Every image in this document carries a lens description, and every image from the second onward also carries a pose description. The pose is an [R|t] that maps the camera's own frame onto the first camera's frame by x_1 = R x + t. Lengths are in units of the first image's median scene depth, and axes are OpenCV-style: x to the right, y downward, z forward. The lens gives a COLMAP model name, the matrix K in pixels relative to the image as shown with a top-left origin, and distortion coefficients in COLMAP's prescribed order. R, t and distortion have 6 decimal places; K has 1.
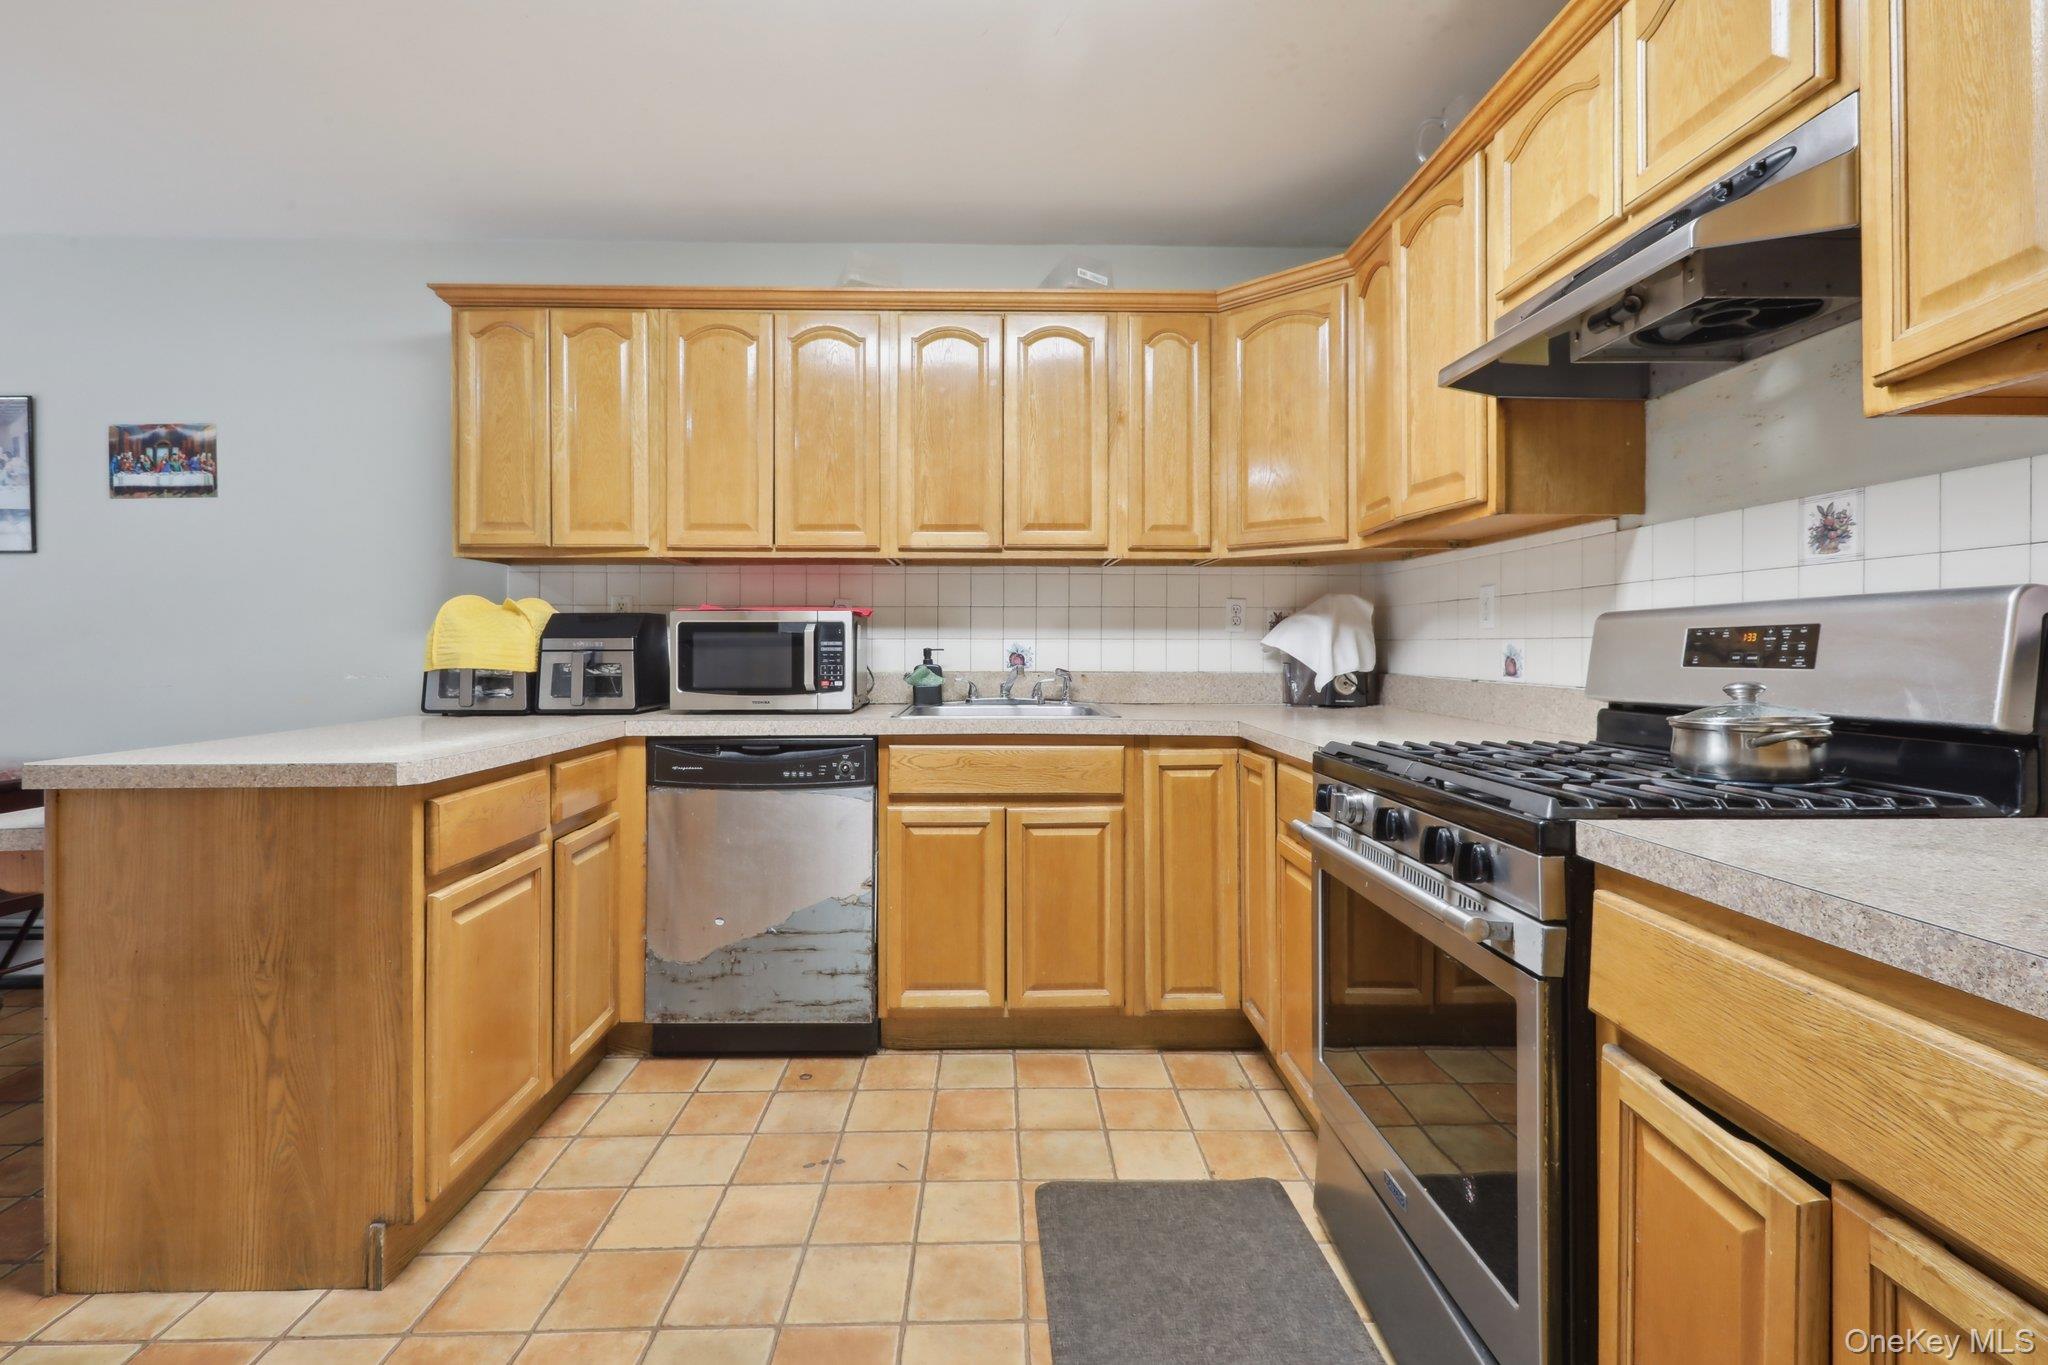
lens RADIAL K [[930.9, 0, 1020.1], [0, 930.9, 650.8], [0, 0, 1]] dist [-0.000043, 0.001268]
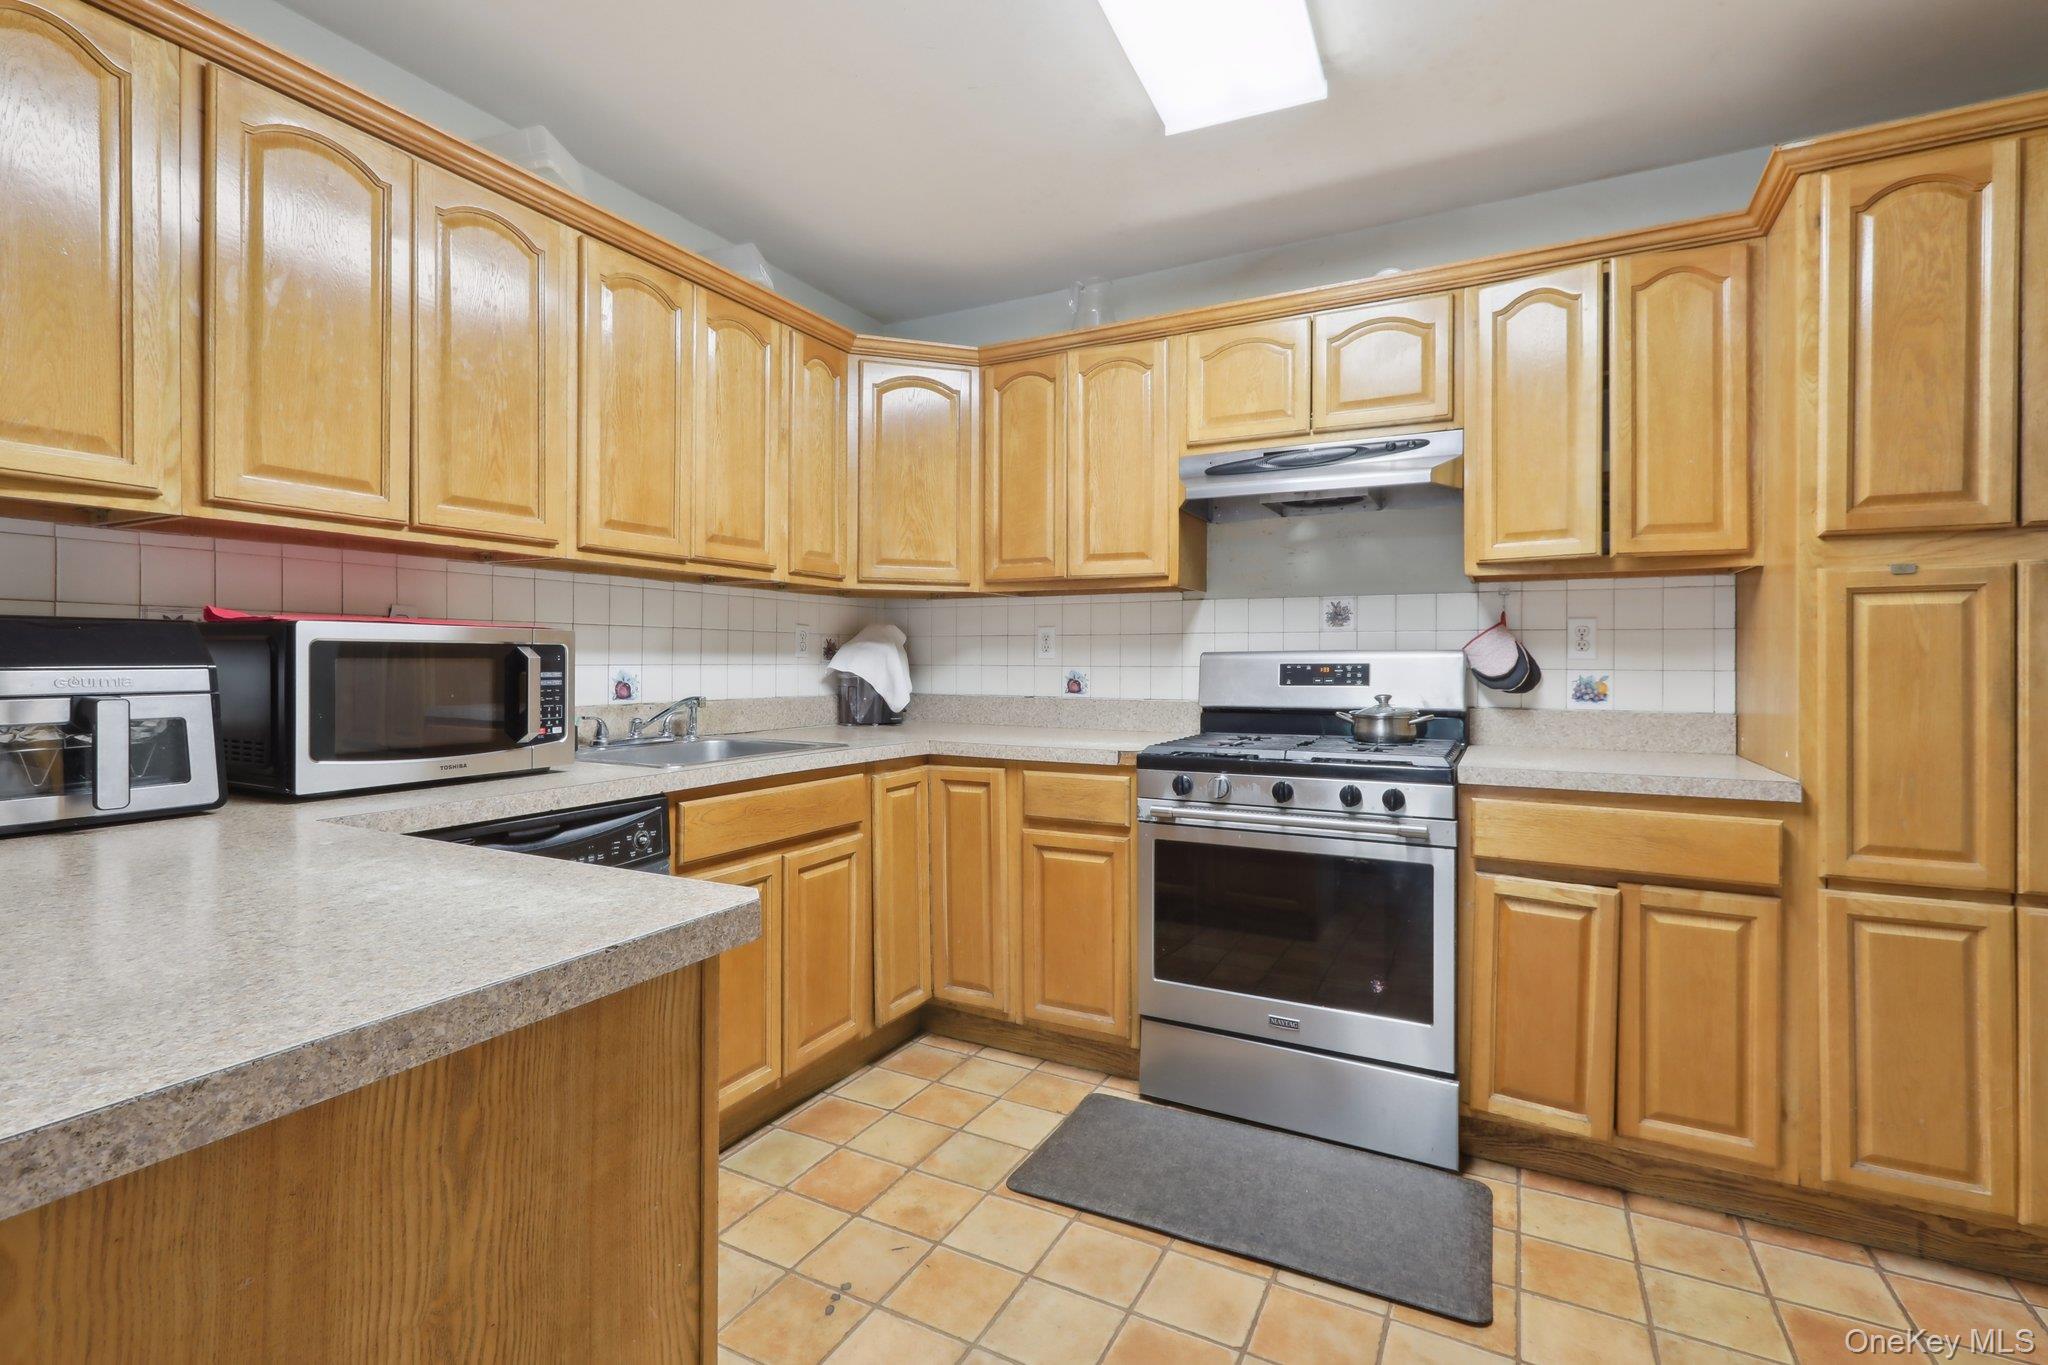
lens RADIAL K [[930.9, 0, 1023.1], [0, 930.9, 667.5], [0, 0, 1]] dist [-0.000043, 0.001268]
pose [[0.493911, -0.005452, 0.869496, -0.691057], [0.001630, 0.999984, 0.005344, -0.017708], [-0.869511, -0.001222, 0.493912, 0.356474]]
